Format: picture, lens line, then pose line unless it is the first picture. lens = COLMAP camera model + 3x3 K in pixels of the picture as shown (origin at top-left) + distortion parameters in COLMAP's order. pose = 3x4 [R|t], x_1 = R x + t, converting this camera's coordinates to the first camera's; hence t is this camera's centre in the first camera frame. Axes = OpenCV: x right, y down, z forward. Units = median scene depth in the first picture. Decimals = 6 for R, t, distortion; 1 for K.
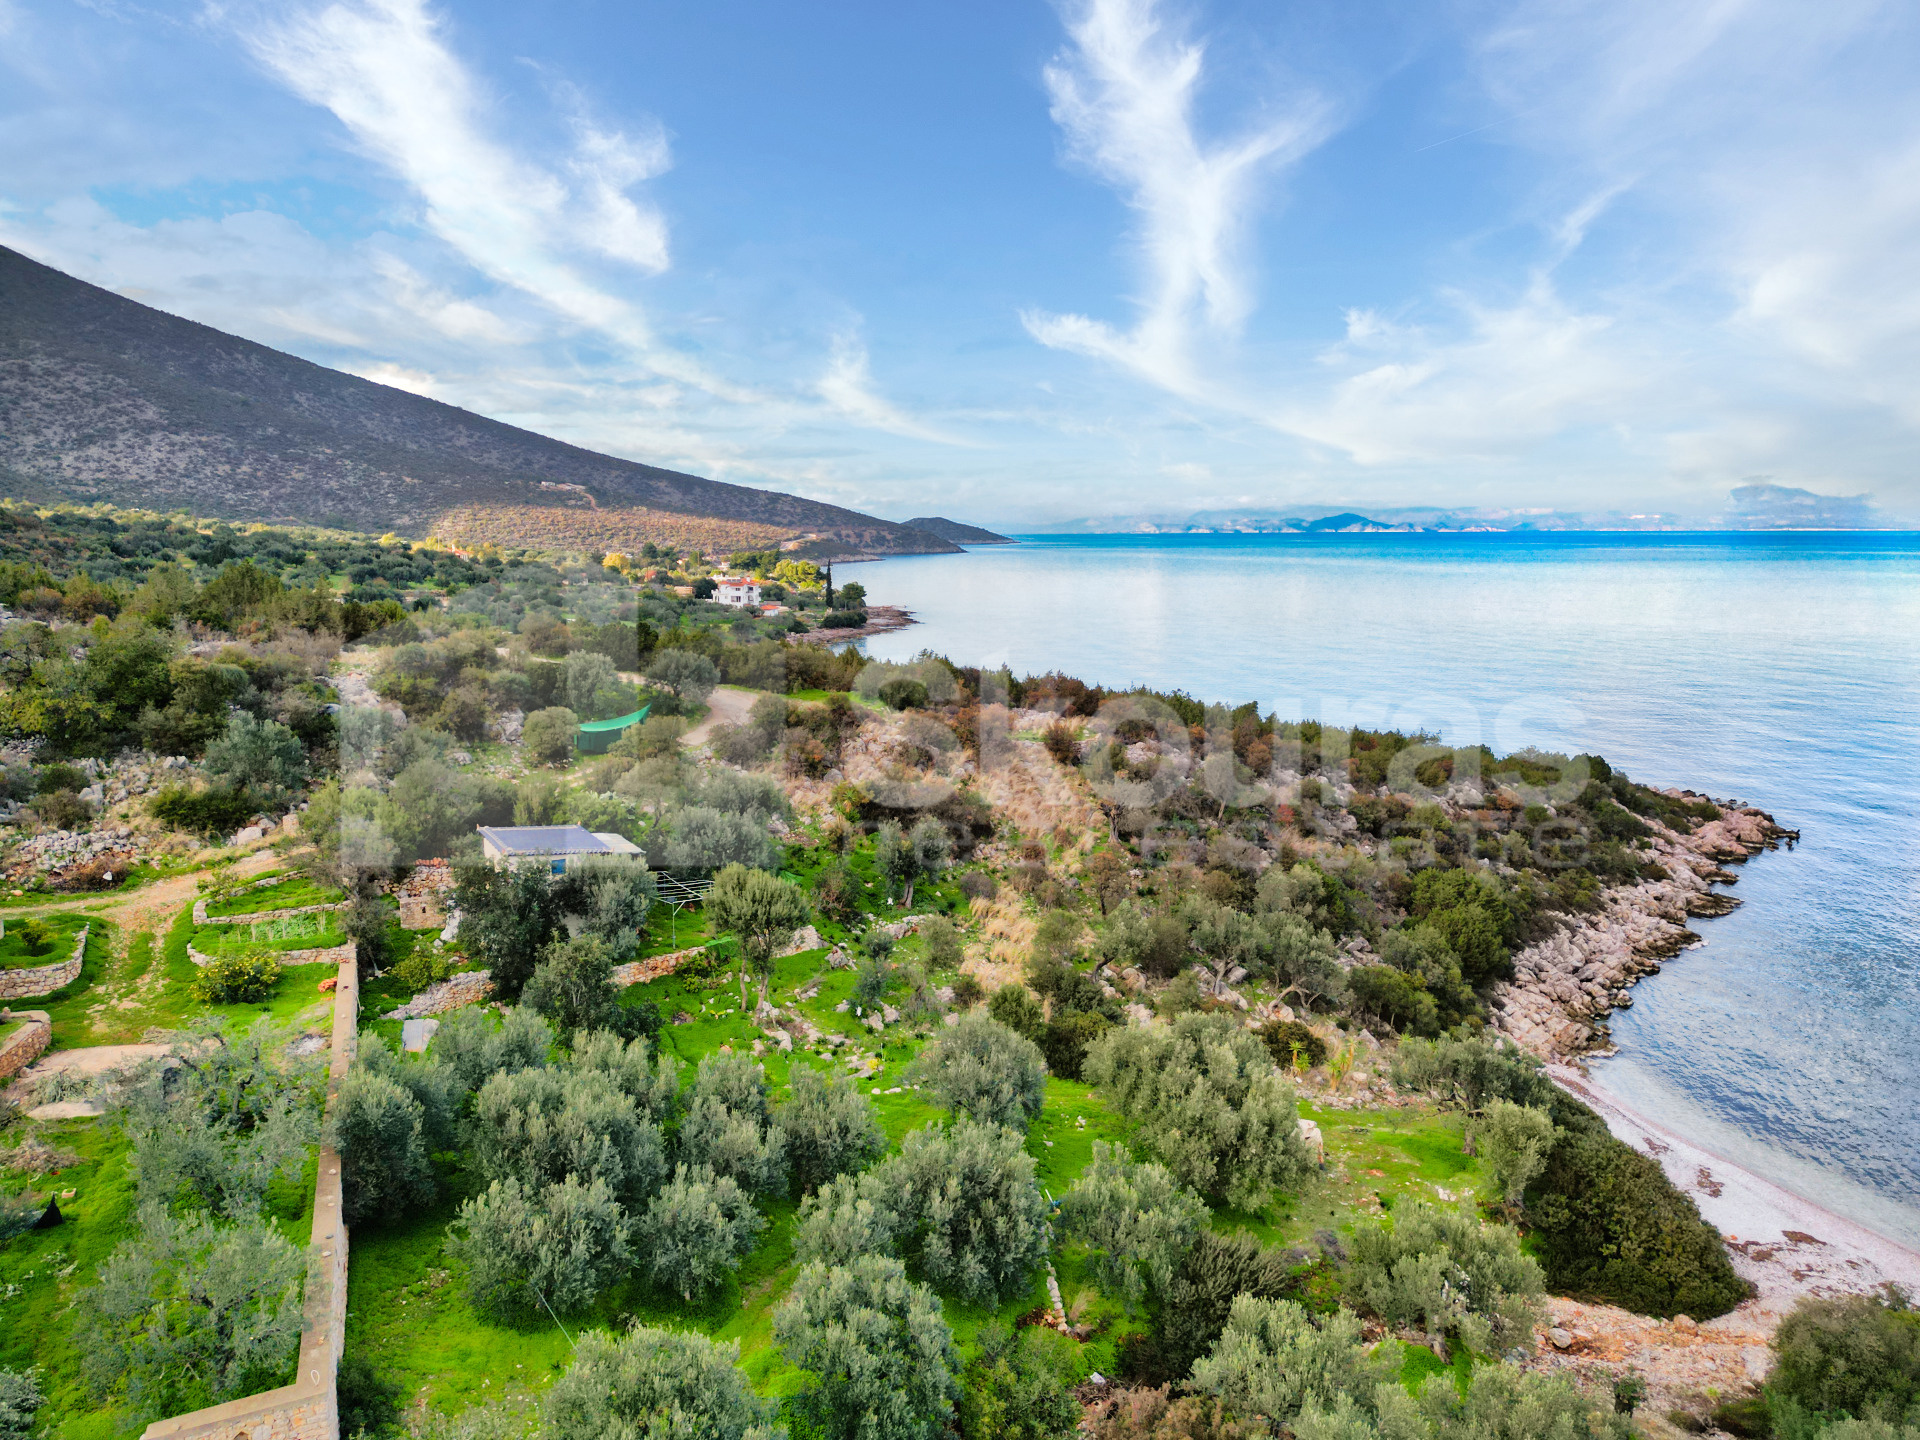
lens RADIAL K [[1352.0, 0, 955.8], [0, 1352.0, 728.6], [0, 0, 1]] dist [0.074620, -0.064247]
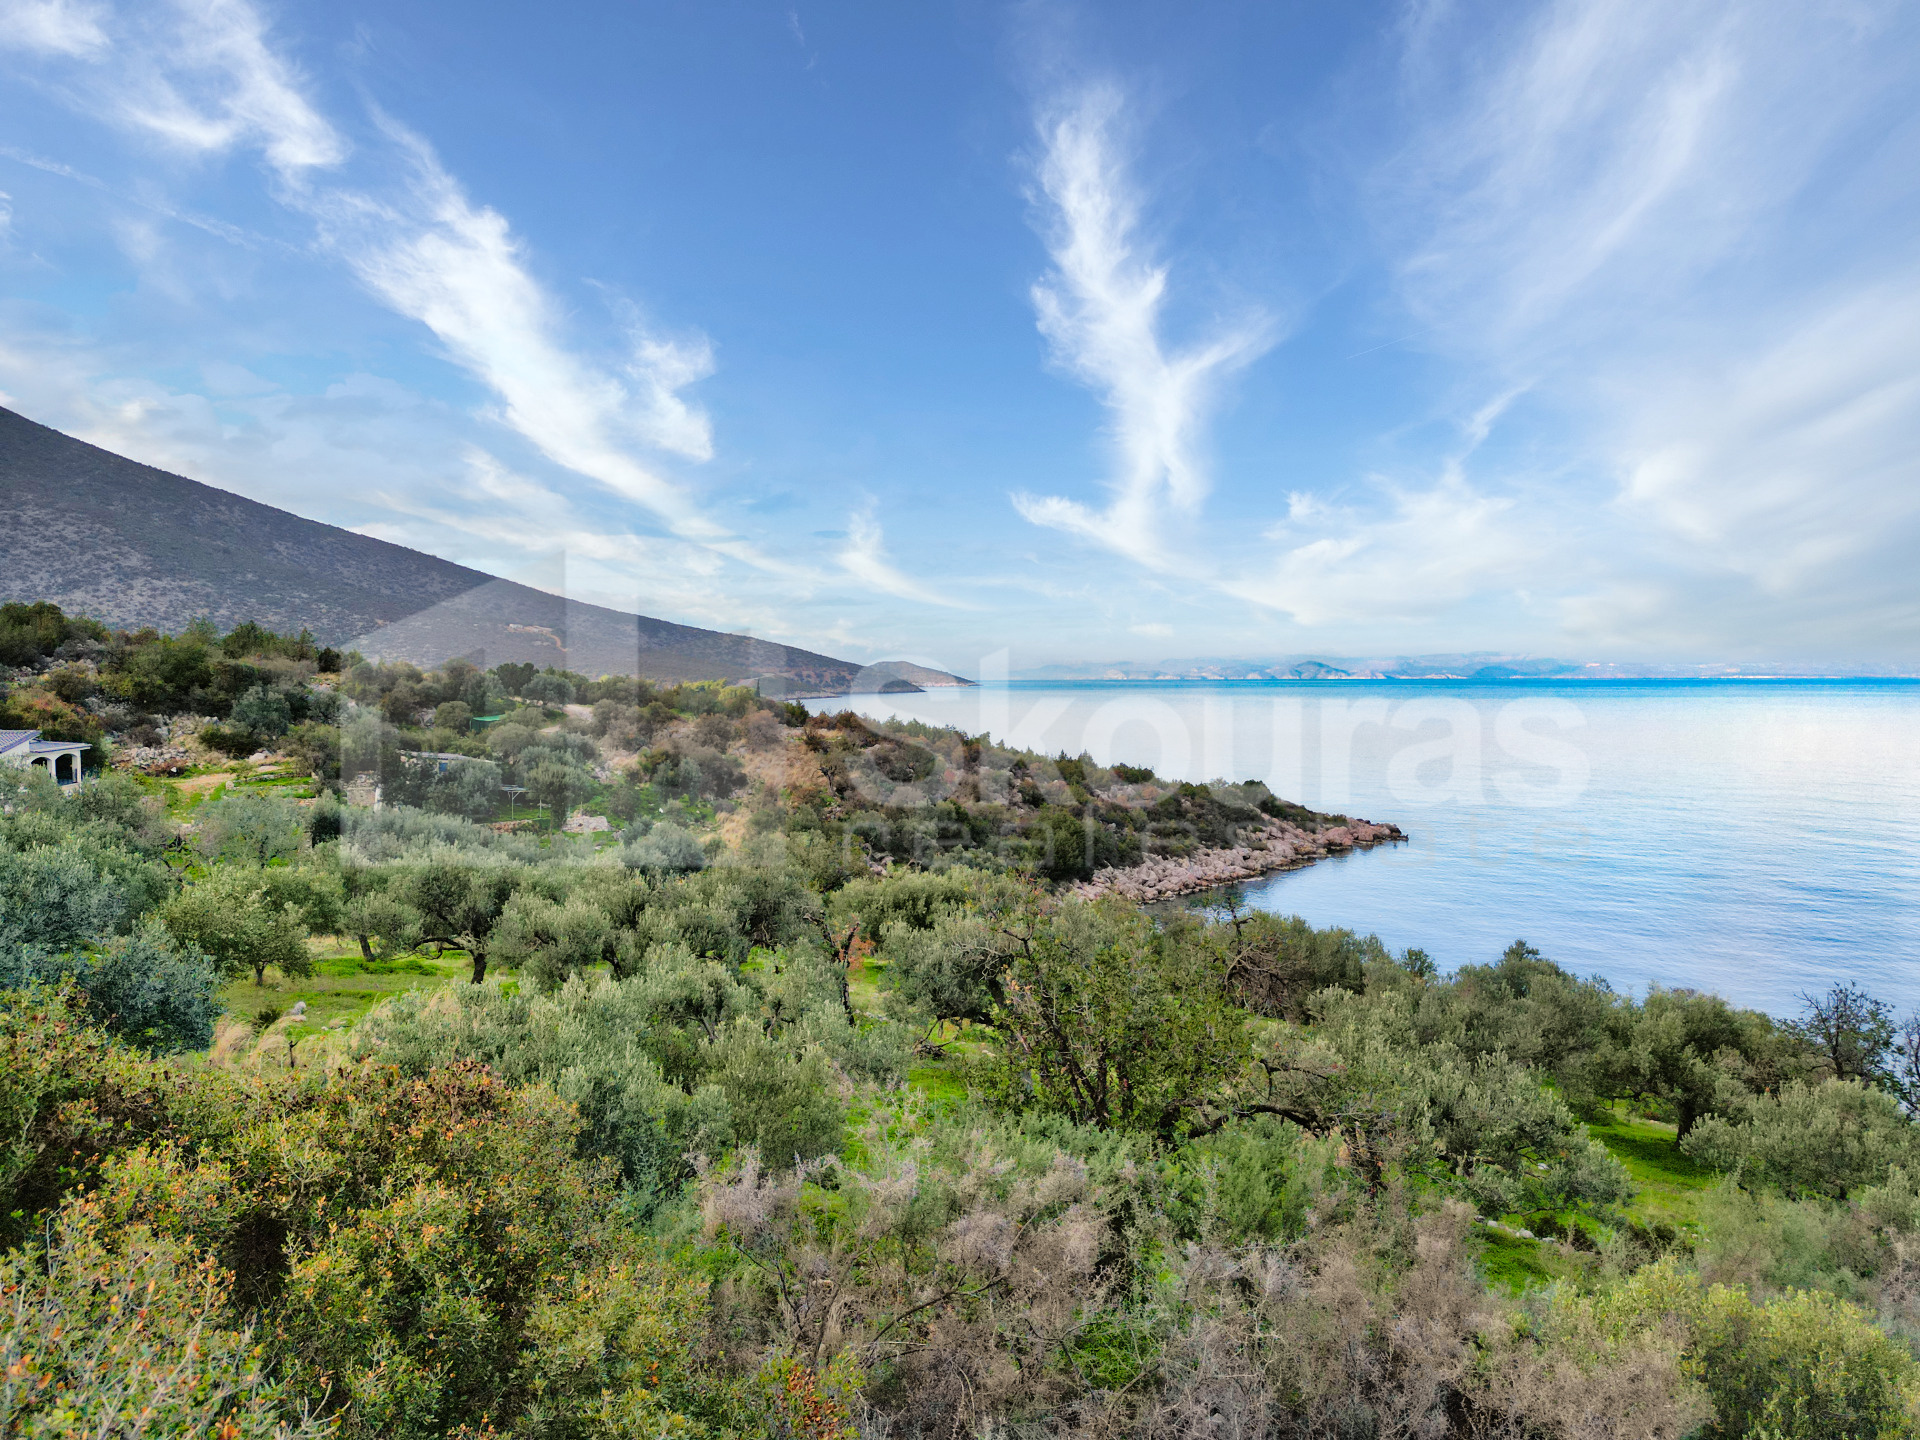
lens RADIAL K [[1352.0, 0, 955.3], [0, 1352.0, 723.7], [0, 0, 1]] dist [0.074620, -0.064247]
pose [[0.999779, -0.002489, 0.020863, 0.179552], [0.004783, 0.993852, -0.110616, 0.139381], [-0.020460, 0.110692, 0.993644, -0.408622]]
